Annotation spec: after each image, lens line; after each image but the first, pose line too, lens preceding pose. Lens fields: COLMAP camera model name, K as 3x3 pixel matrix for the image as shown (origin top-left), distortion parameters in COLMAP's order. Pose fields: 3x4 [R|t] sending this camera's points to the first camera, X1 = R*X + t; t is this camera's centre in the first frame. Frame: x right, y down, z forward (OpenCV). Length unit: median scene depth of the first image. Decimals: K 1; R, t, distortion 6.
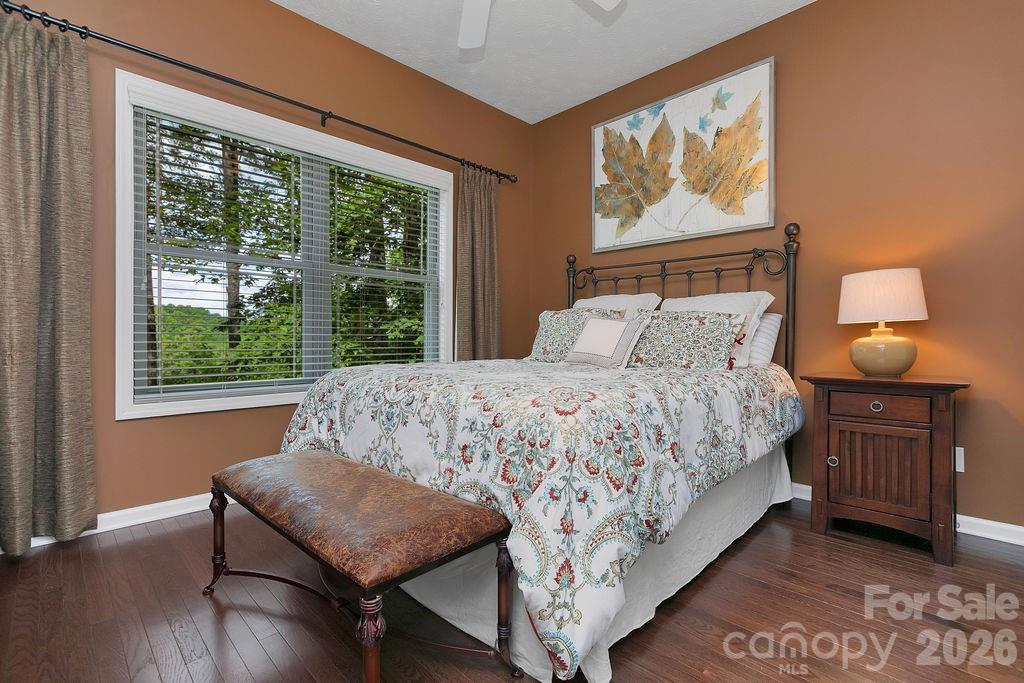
lens RADIAL K [[458.7, 0, 512.0], [0, 458.7, 341.5], [0, 0, 1]] dist [-0.000289, 0.000021]
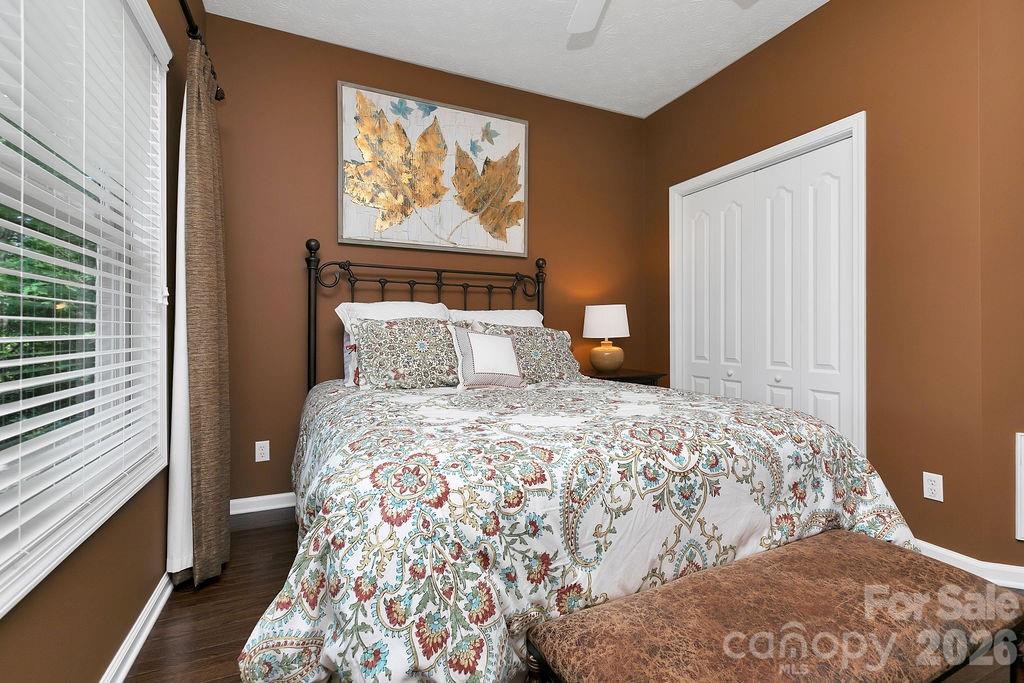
lens RADIAL K [[467.3, 0, 511.5], [0, 467.3, 324.4], [0, 0, 1]] dist [0.000897, 0.000328]
pose [[0.350977, 0.011452, 0.936314, -0.637964], [0.007658, 0.999857, -0.015100, -0.052868], [-0.936353, 0.012470, 0.350839, 0.614445]]
